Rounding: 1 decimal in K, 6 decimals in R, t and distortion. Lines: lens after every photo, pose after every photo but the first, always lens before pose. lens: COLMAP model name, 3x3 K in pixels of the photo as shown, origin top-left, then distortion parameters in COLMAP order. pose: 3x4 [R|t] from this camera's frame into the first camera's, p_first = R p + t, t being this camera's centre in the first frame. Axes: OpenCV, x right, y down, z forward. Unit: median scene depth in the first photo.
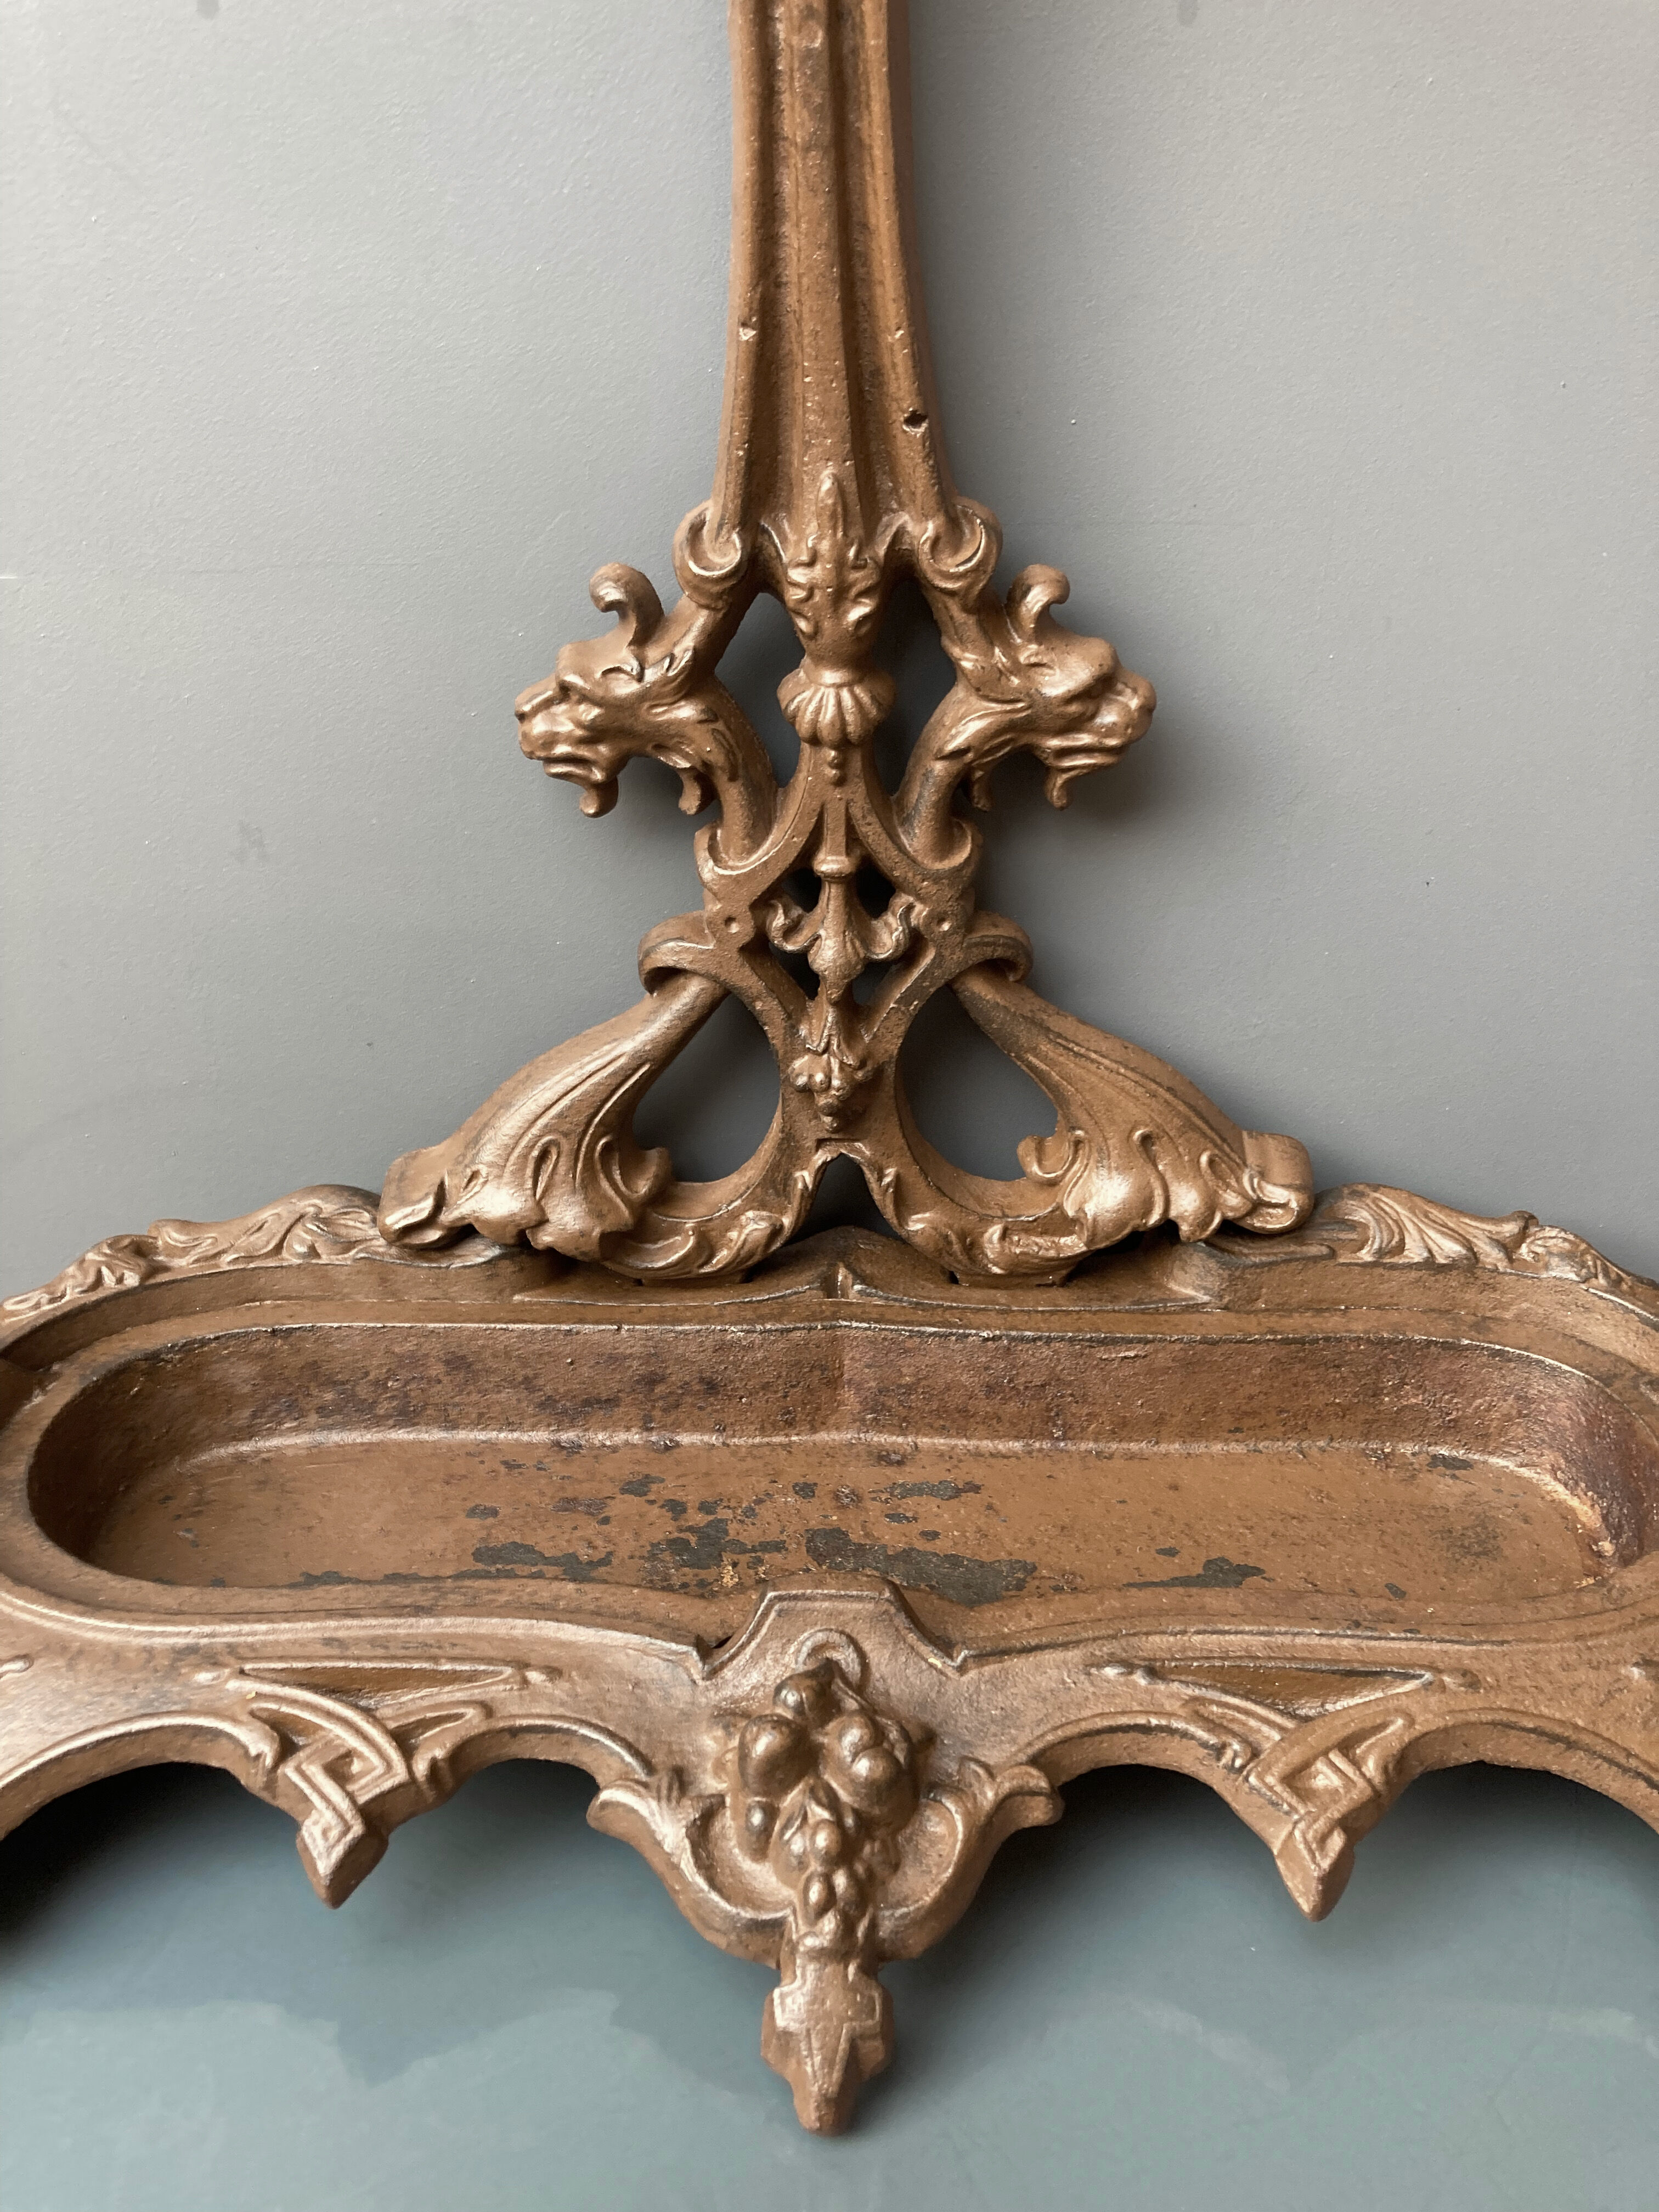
lens RADIAL K [[1838.2, 0, 820.3], [0, 1838.2, 1102.4], [0, 0, 1]] dist [0.041559, -0.066996]
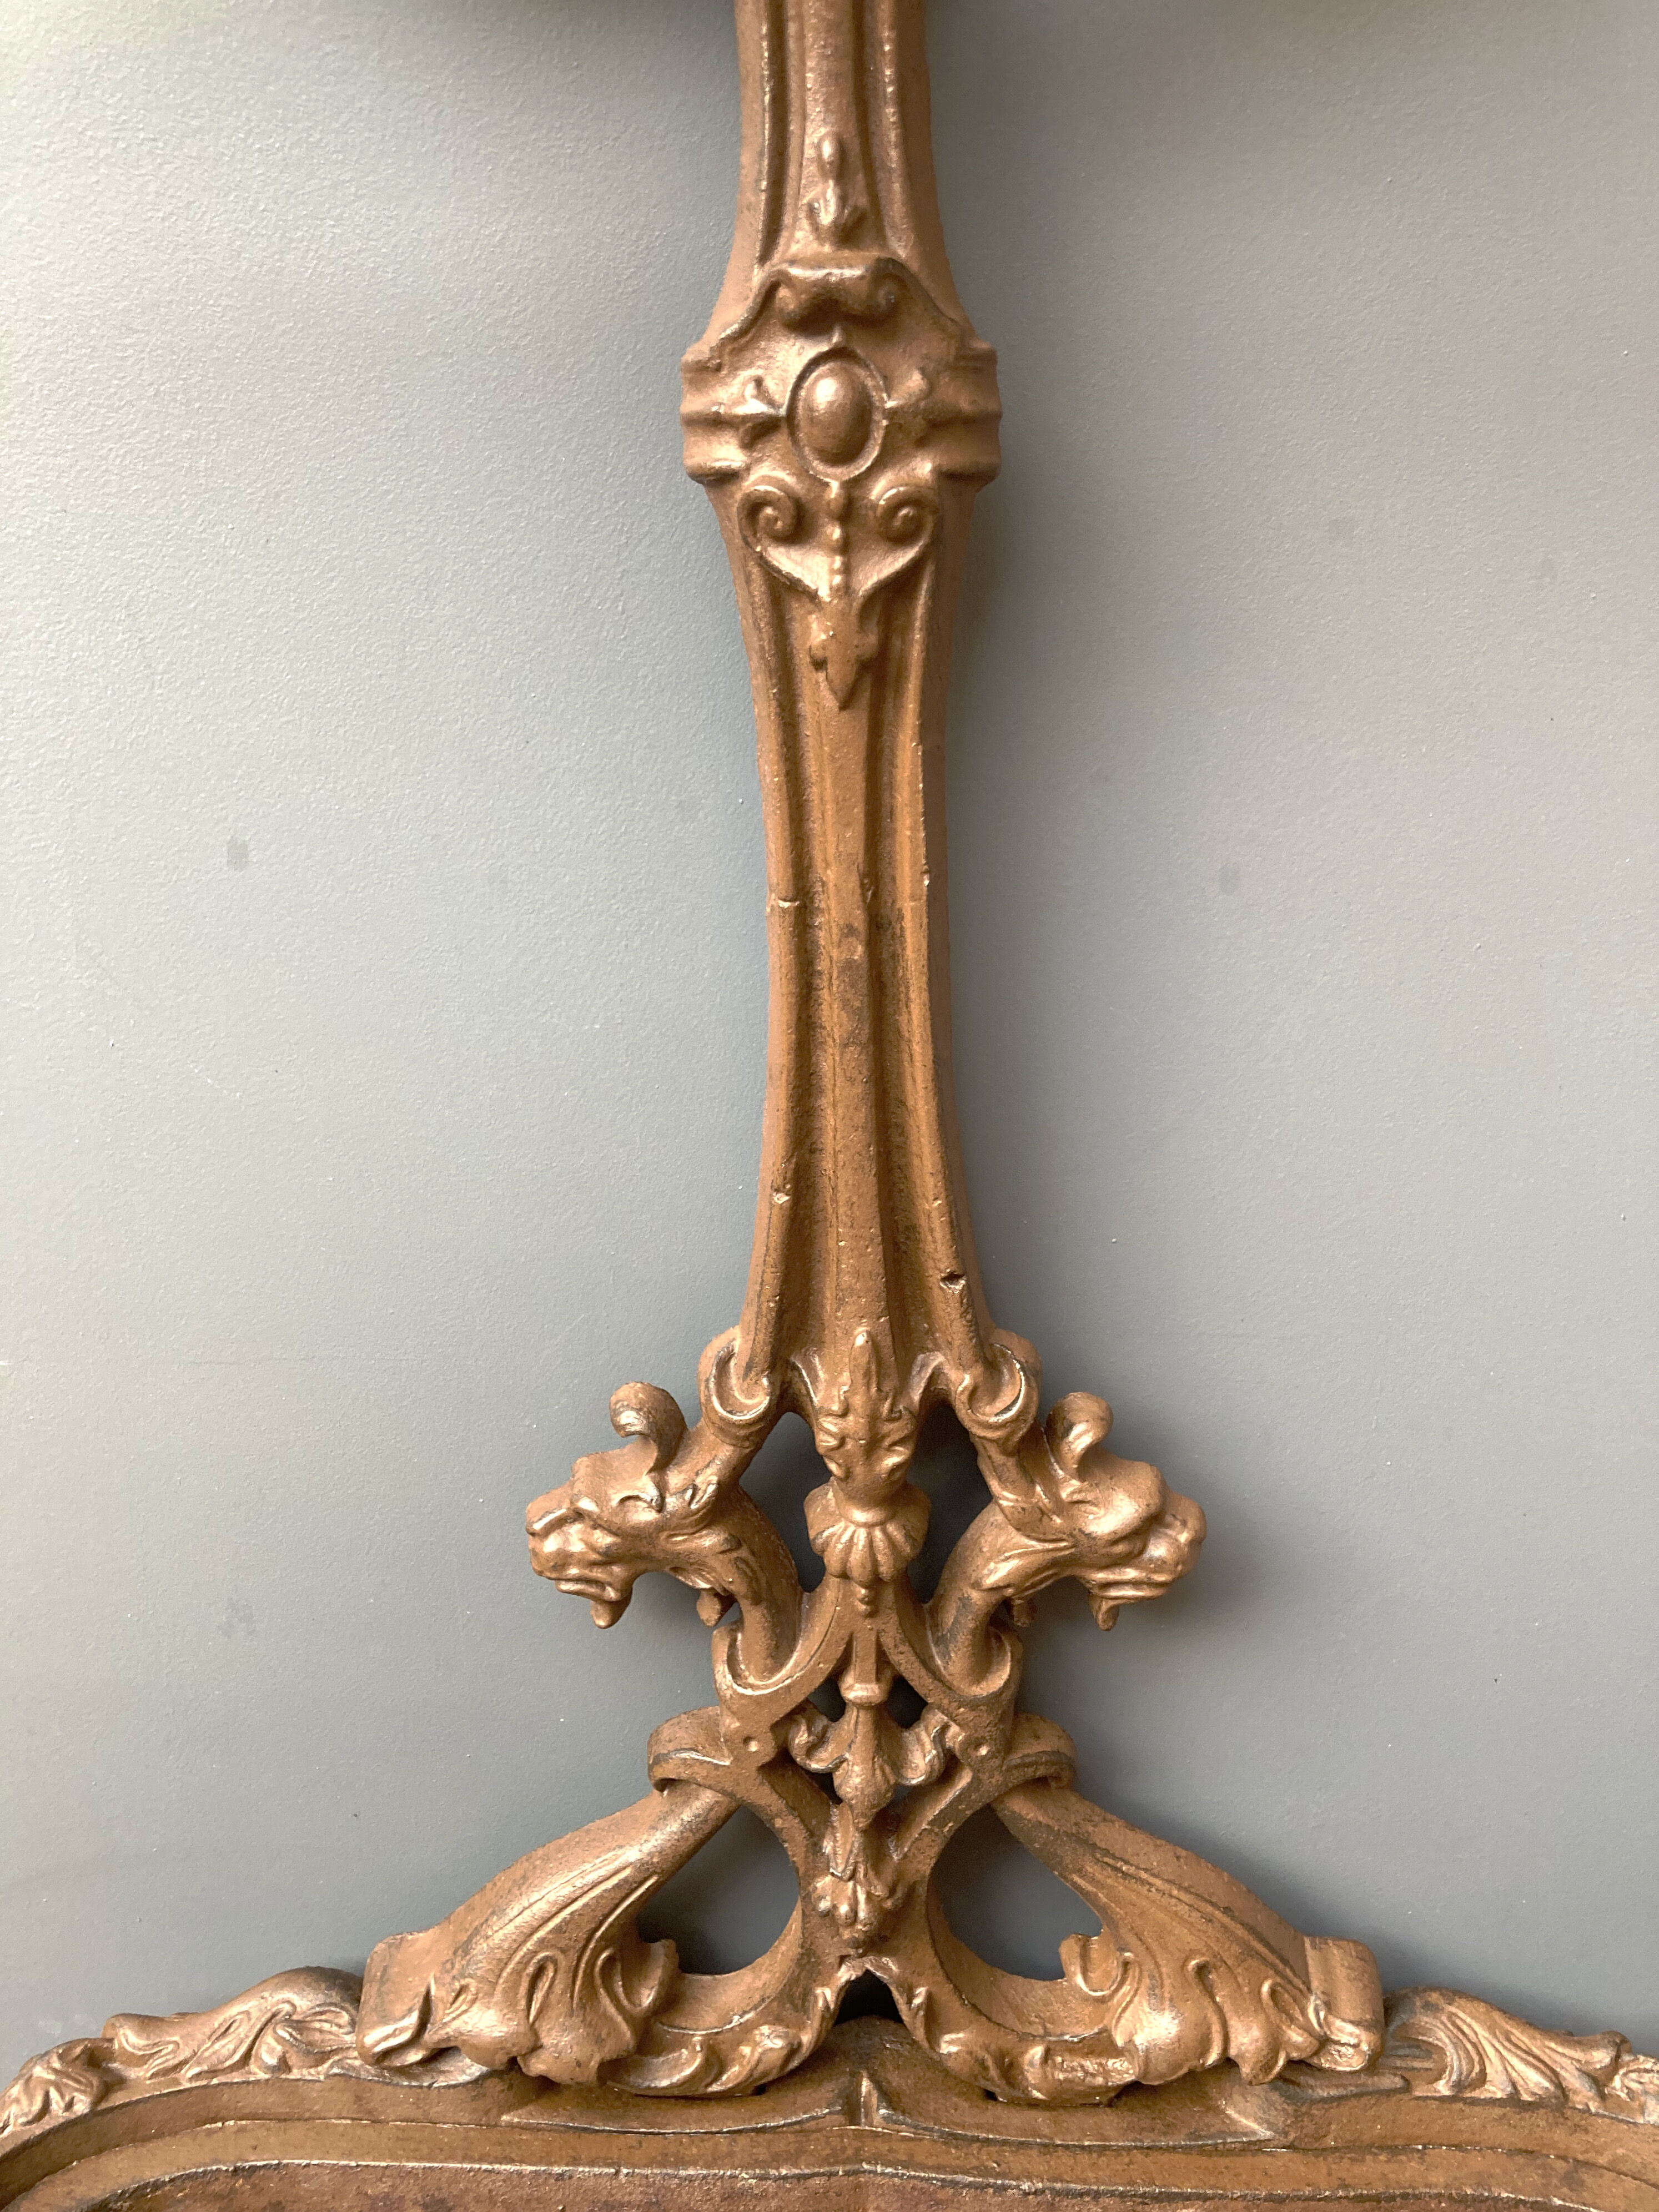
lens RADIAL K [[1838.4, 0, 826.5], [0, 1838.4, 1119.2], [0, 0, 1]] dist [0.041559, -0.066996]
pose [[0.999948, 0.010146, 0.000423, -0.013877], [-0.009987, 0.990074, -0.140194, -0.277844], [-0.001841, 0.140182, 0.990124, 0.036212]]
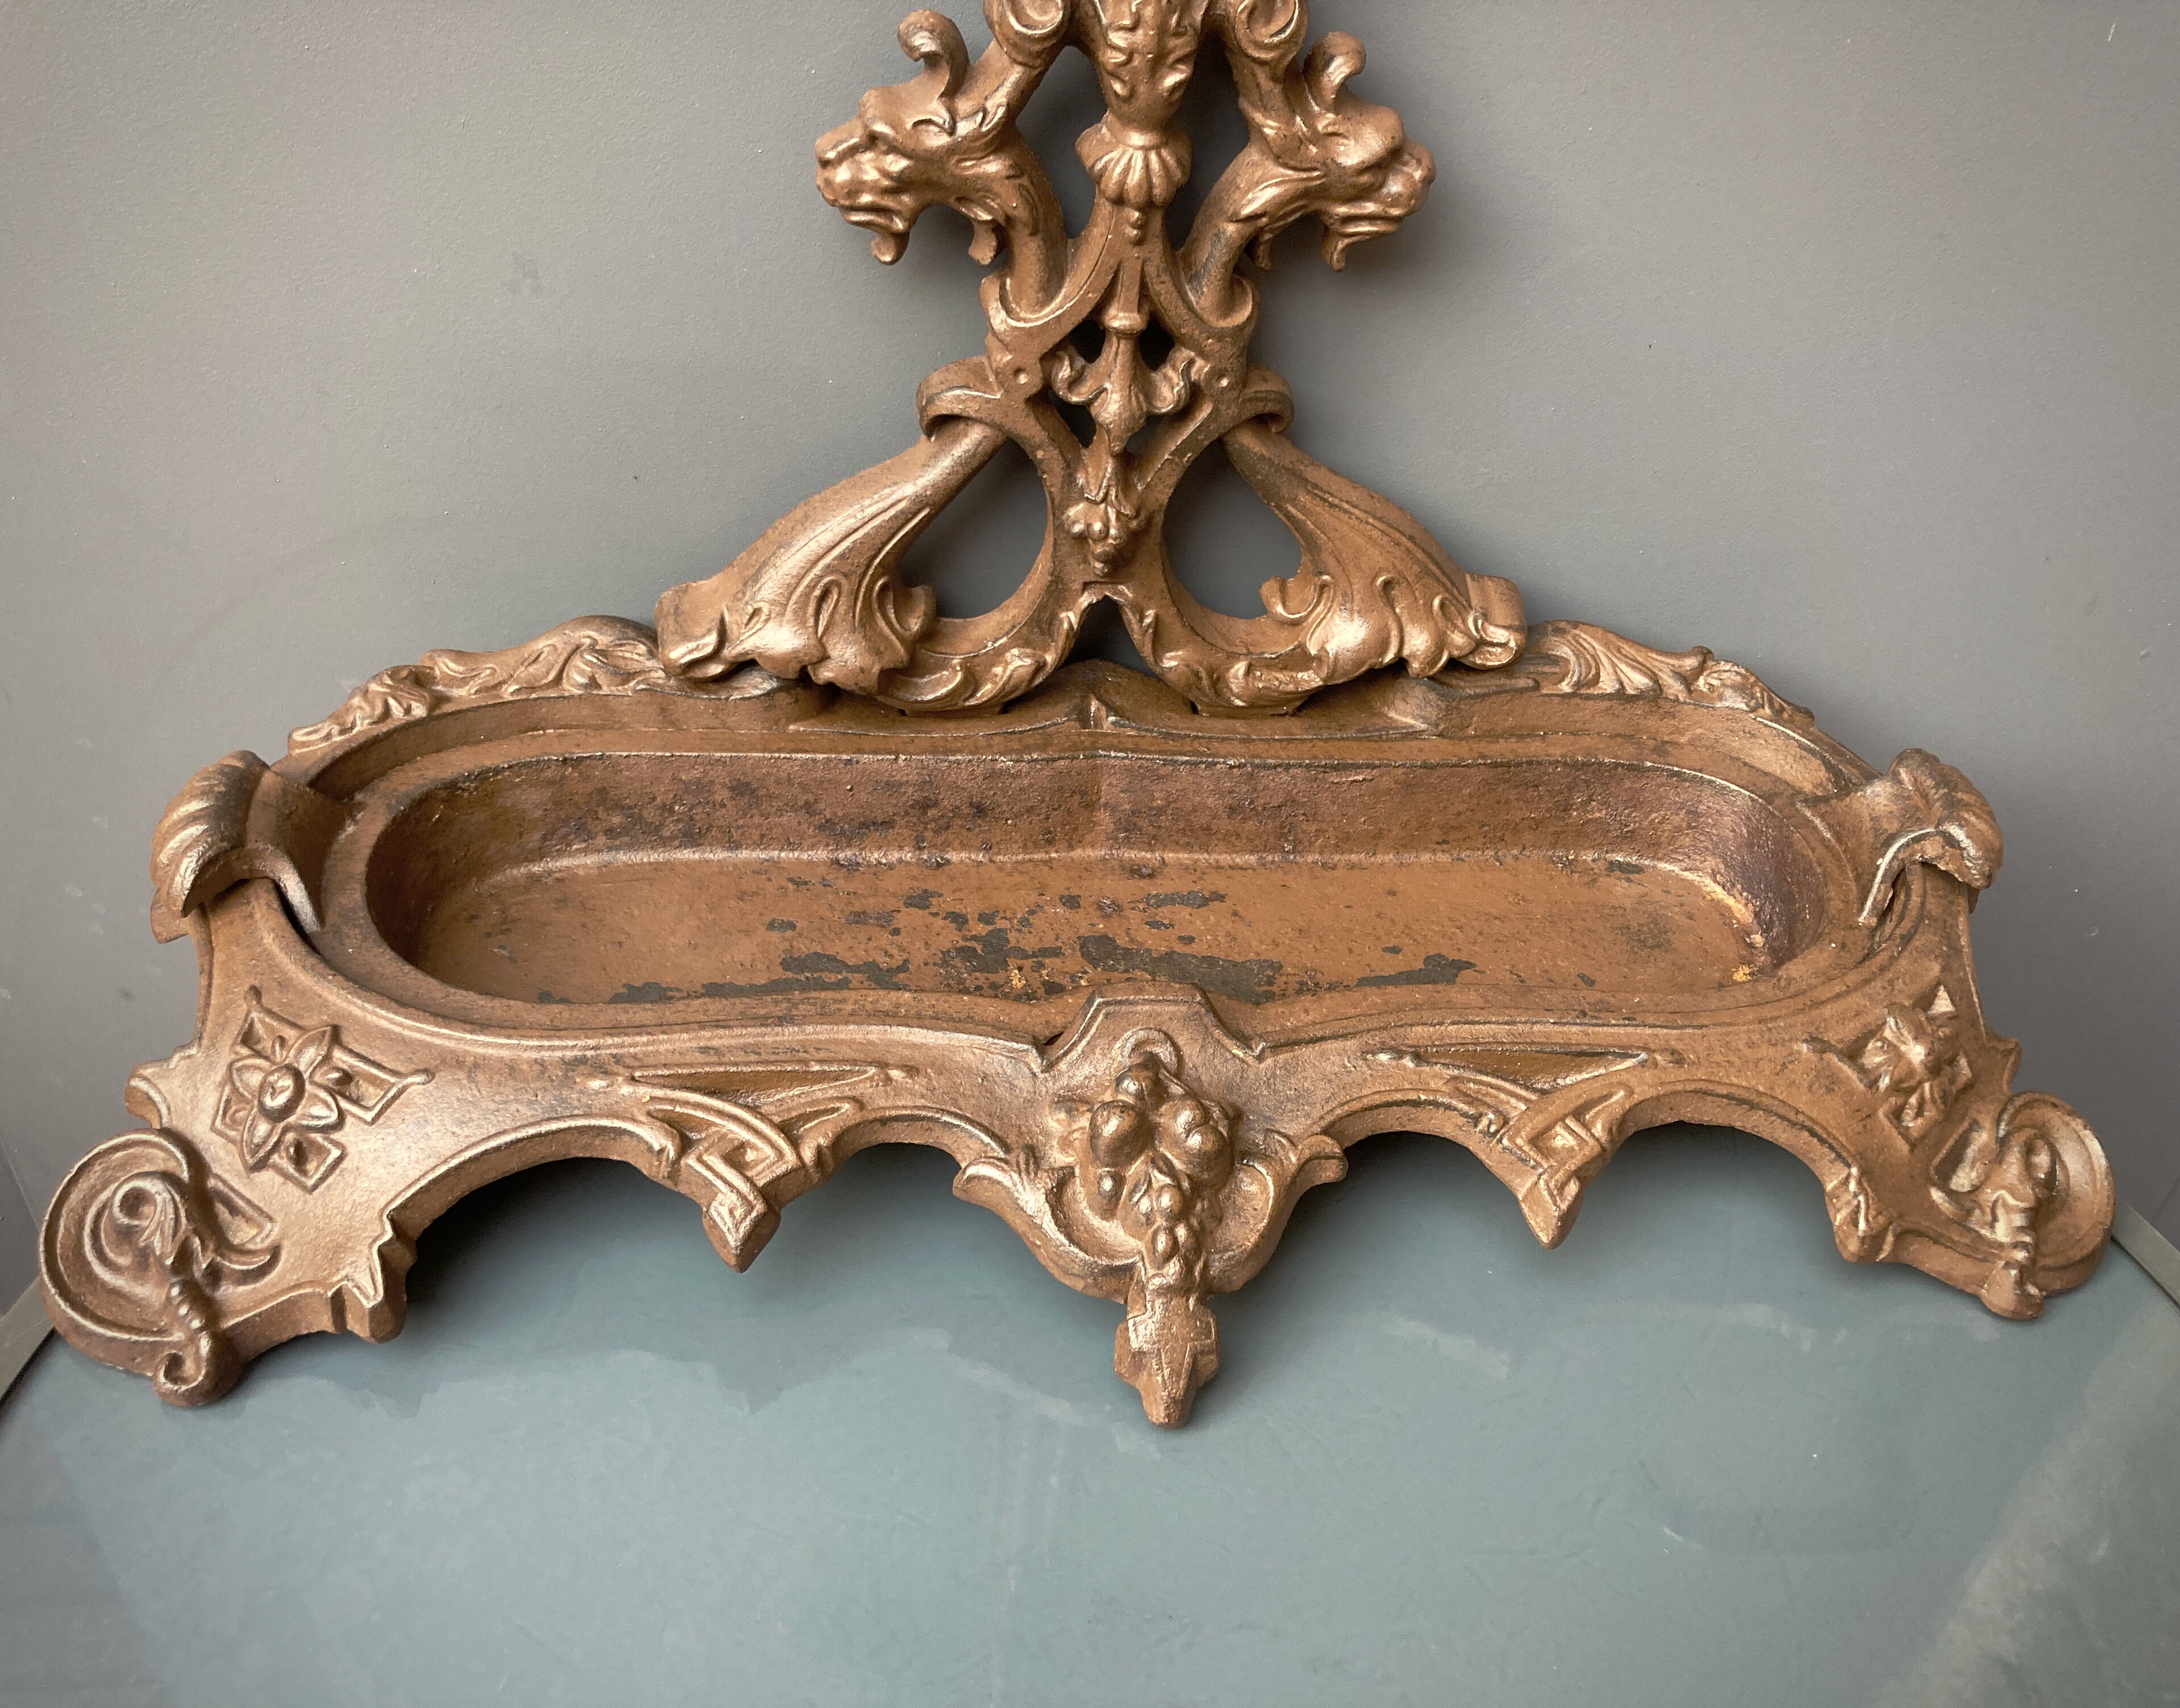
lens RADIAL K [[1903.5, 0, 1087.1], [0, 1903.5, 859.9], [0, 0, 1]] dist [0.057789, -0.121705]
pose [[0.990375, -0.012339, 0.137856, -0.163250], [-0.017122, 0.977446, 0.210490, -0.057418], [-0.137344, -0.210825, 0.967827, -0.108339]]
